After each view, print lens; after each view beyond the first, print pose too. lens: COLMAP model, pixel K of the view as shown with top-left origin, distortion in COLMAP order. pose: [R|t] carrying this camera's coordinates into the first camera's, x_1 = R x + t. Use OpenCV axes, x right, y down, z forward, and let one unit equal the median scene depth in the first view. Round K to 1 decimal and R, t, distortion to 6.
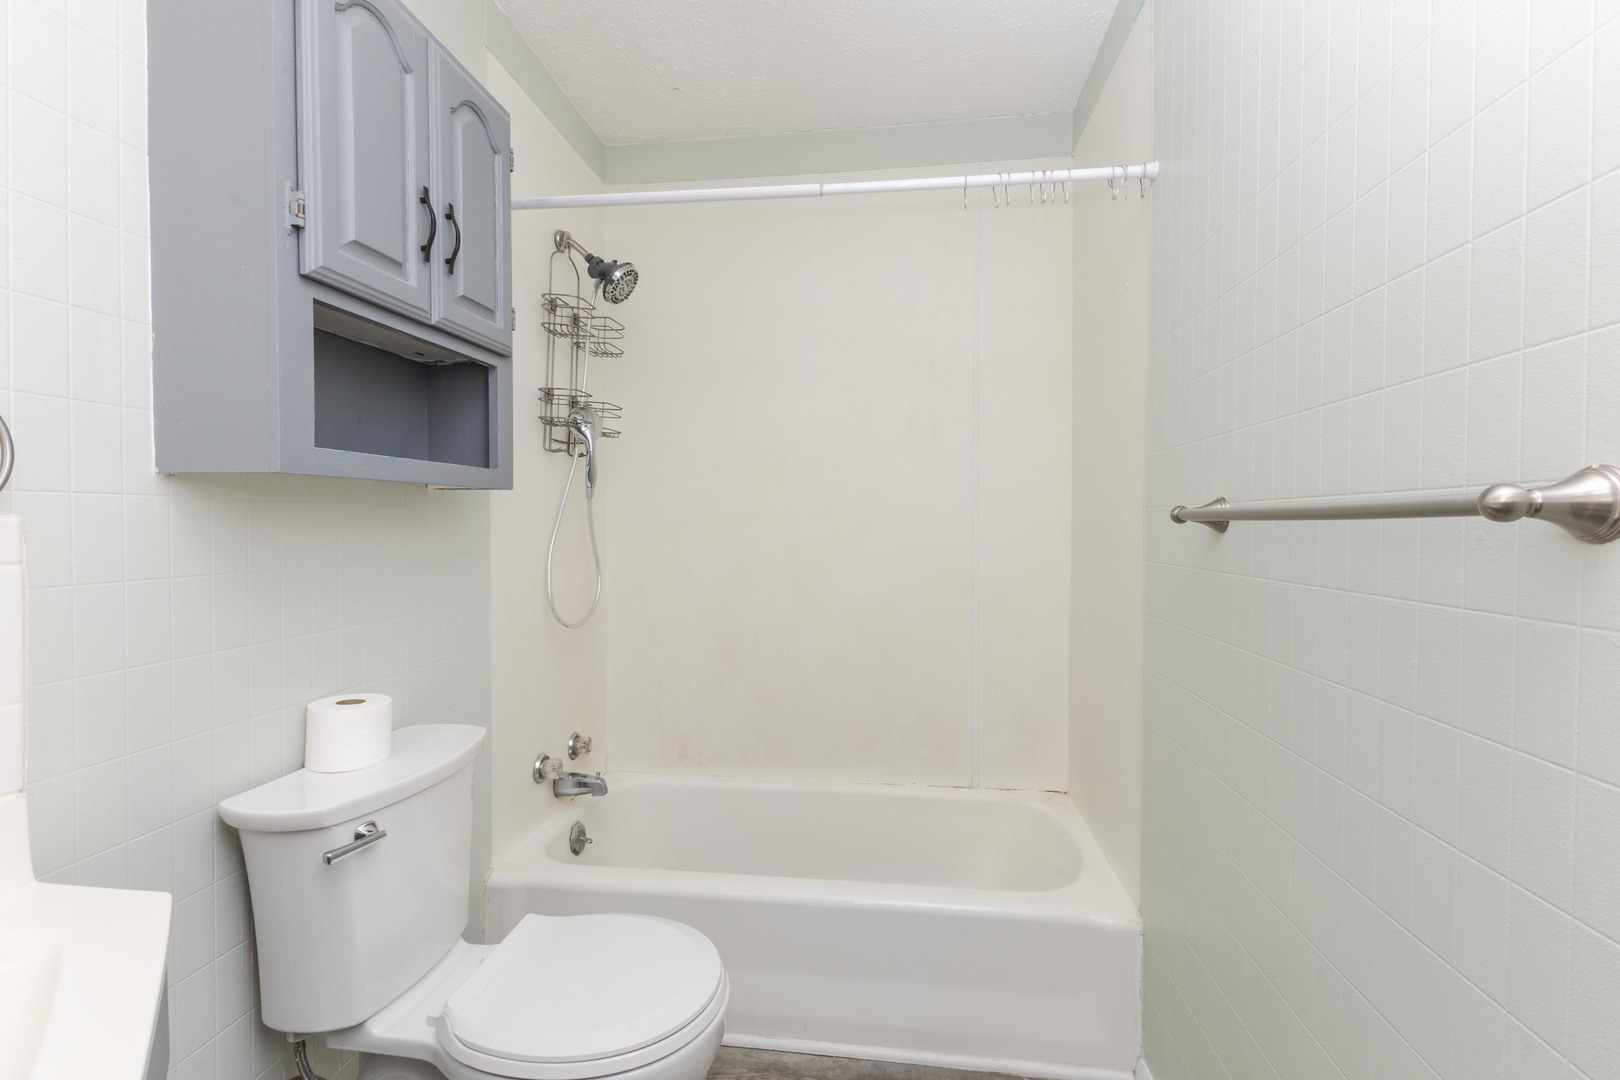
lens RADIAL K [[688.2, 0, 800.5], [0, 688.2, 536.0], [0, 0, 1]] dist [0.004563, 0.001189]
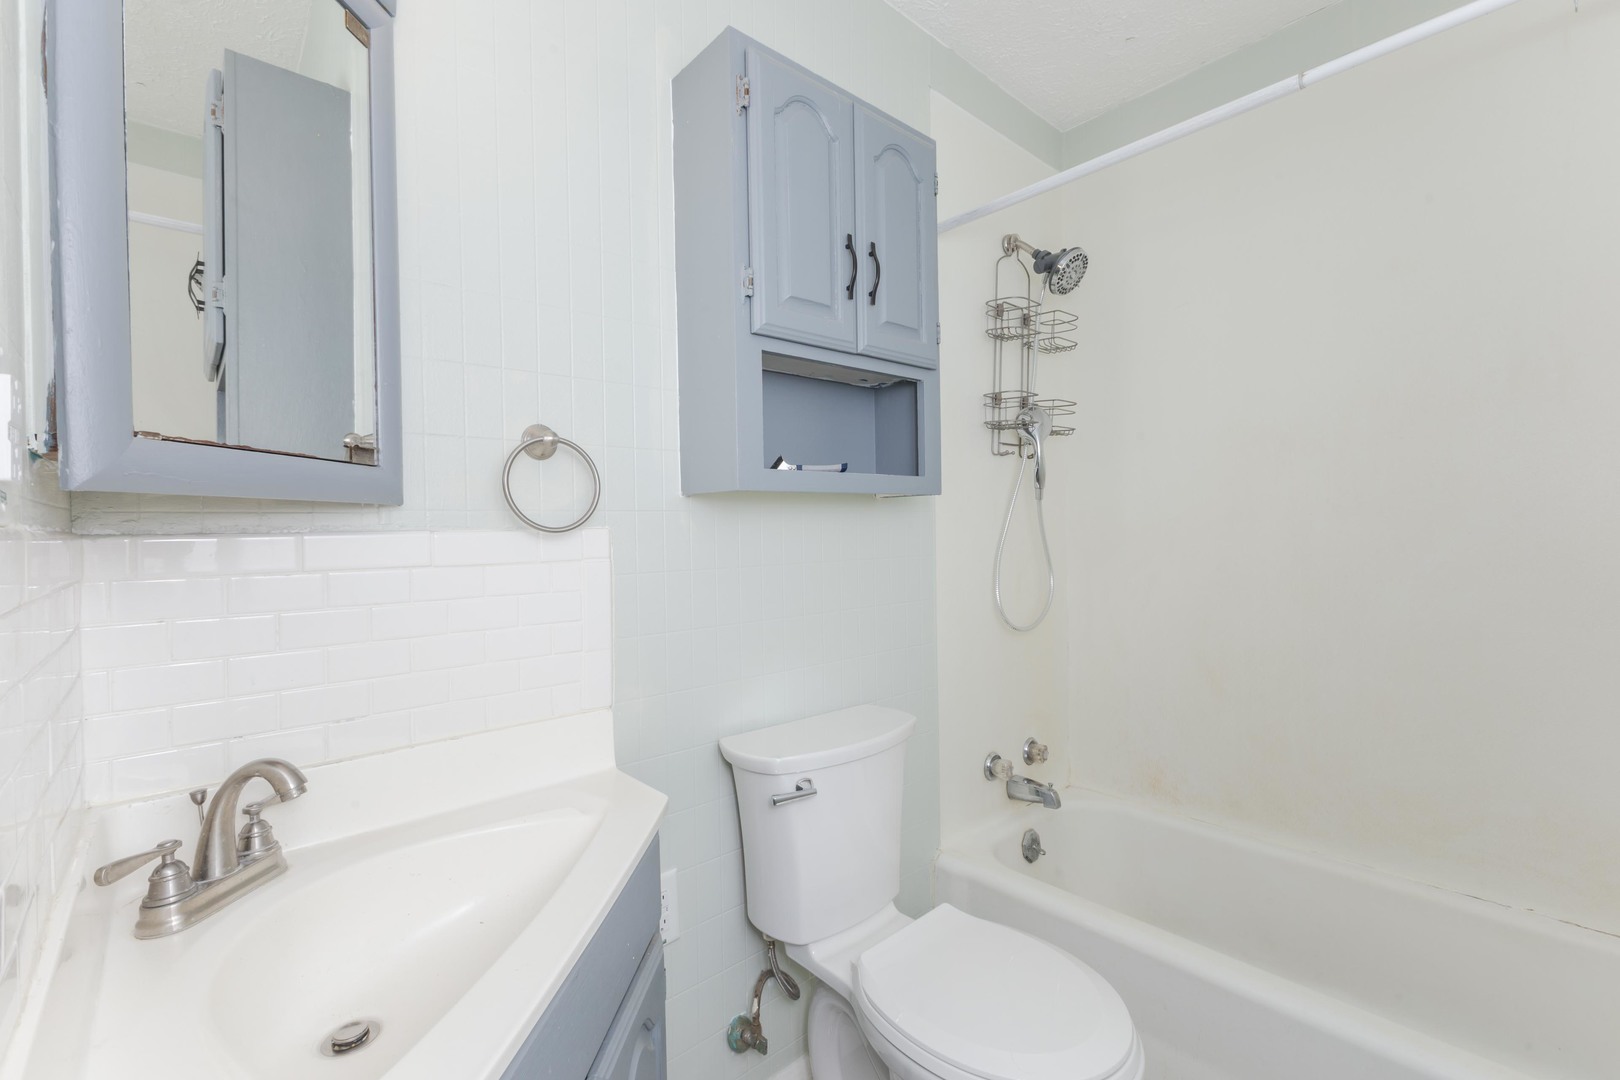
lens RADIAL K [[688.2, 0, 811.9], [0, 688.2, 537.0], [0, 0, 1]] dist [0.004563, 0.001189]
pose [[0.761272, -0.007205, -0.648393, 0.105646], [0.005041, 0.999974, -0.005193, 0.001657], [0.648414, 0.000685, 0.761288, 0.064722]]
